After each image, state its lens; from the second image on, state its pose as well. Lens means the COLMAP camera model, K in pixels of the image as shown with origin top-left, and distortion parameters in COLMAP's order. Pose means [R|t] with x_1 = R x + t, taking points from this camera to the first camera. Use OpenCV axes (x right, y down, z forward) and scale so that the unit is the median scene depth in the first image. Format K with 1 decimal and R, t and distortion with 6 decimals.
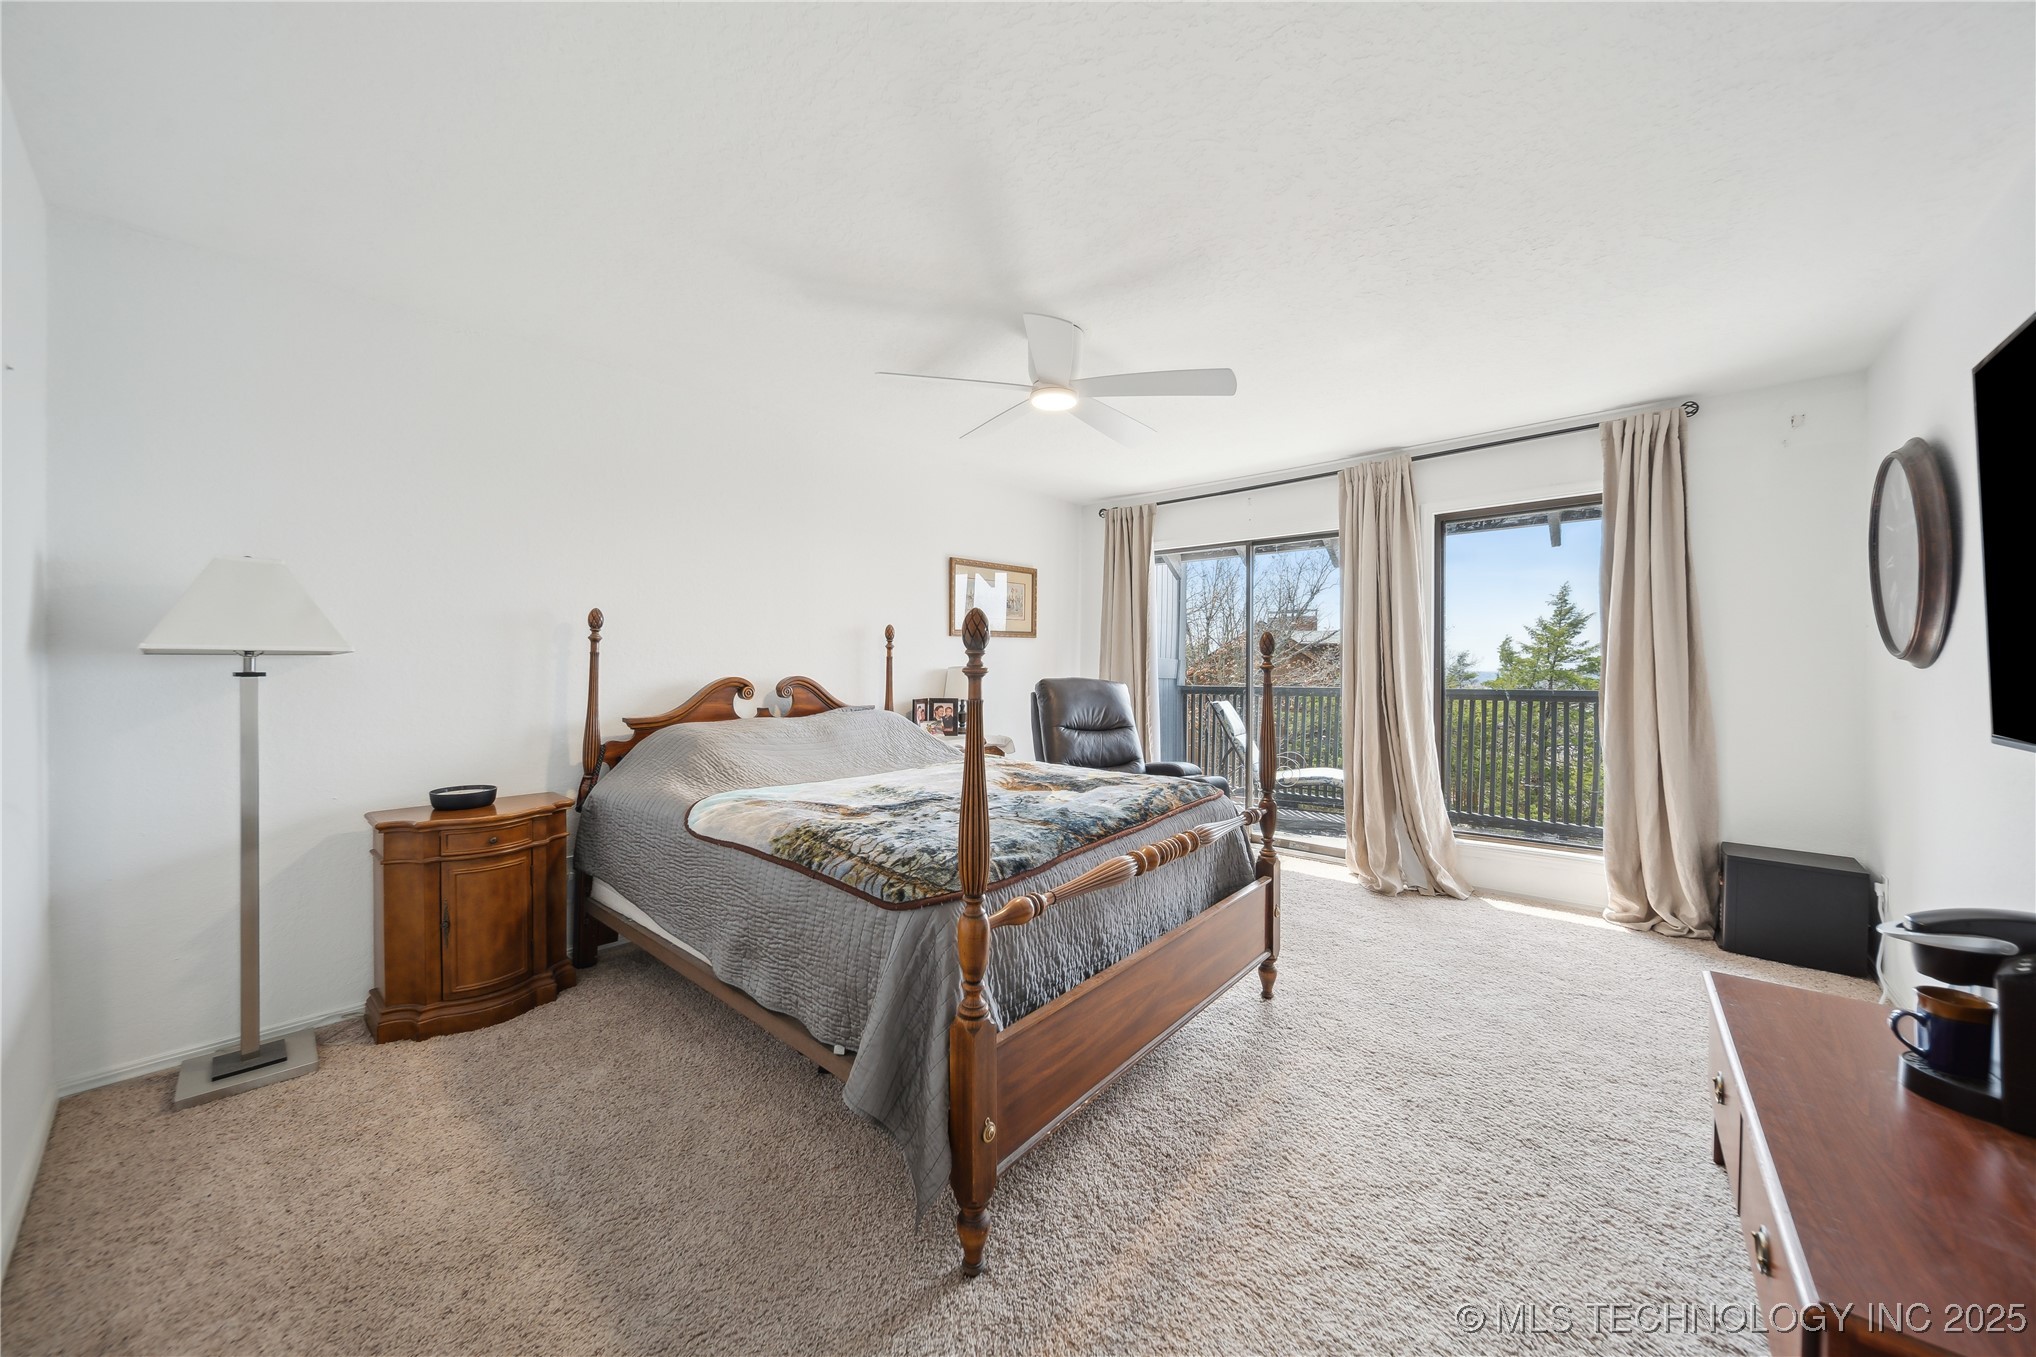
lens RADIAL K [[710.5, 0, 1018.0], [0, 710.5, 678.5], [0, 0, 1]] dist [0.000420, 0.000000]
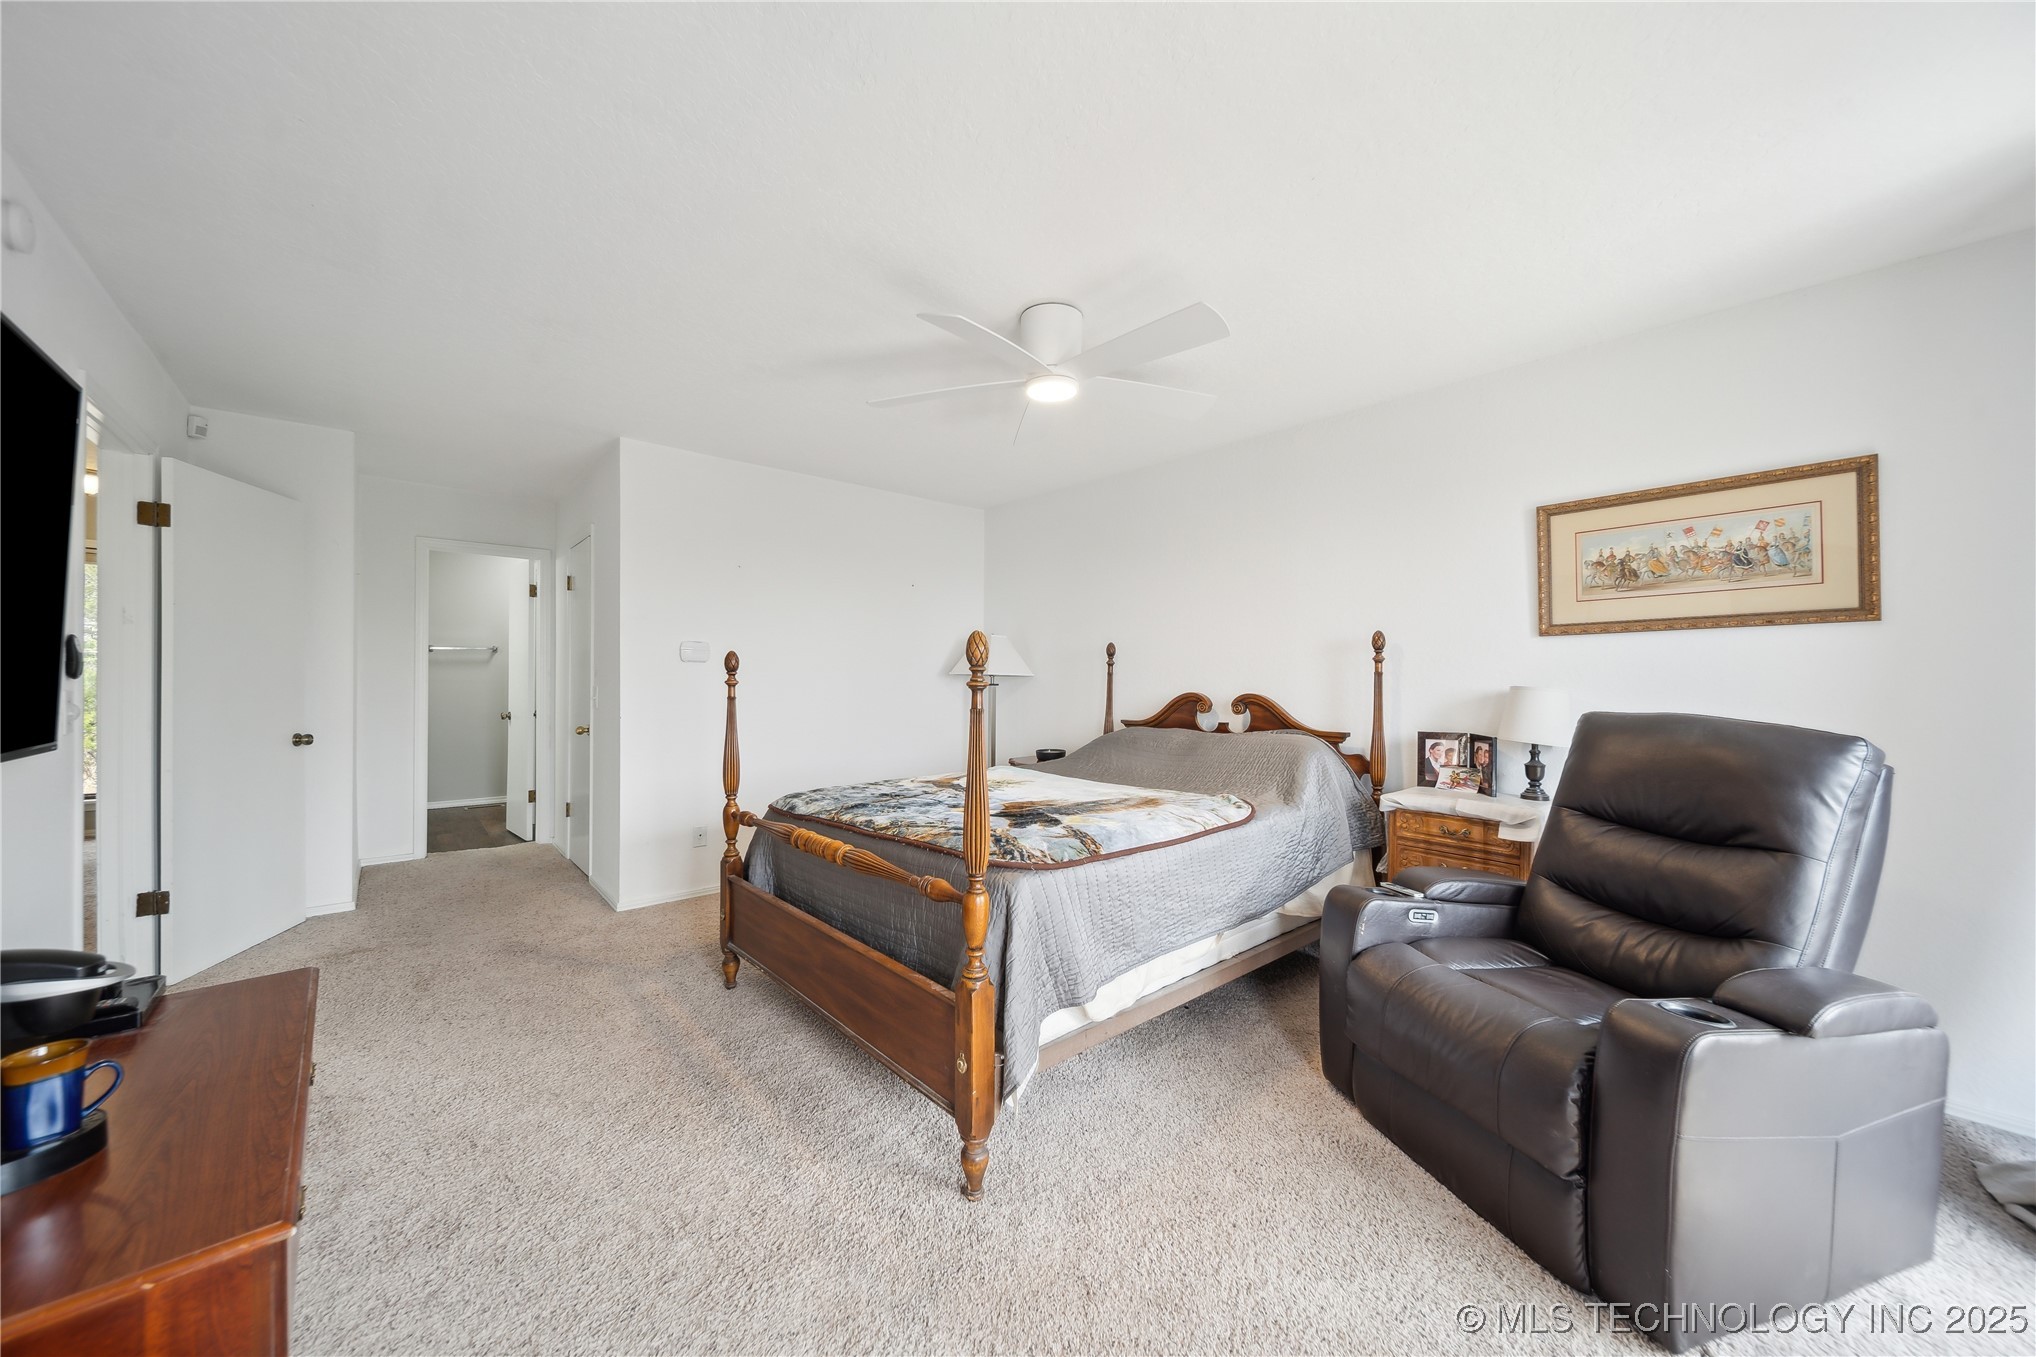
lens RADIAL K [[710.5, 0, 1018.0], [0, 710.5, 678.5], [0, 0, 1]] dist [0.000420, 0.000000]
pose [[-0.133708, -0.006758, -0.990998, 2.042513], [-0.027911, 0.999606, -0.003051, -0.035156], [0.990628, 0.027252, -0.133844, 2.317828]]
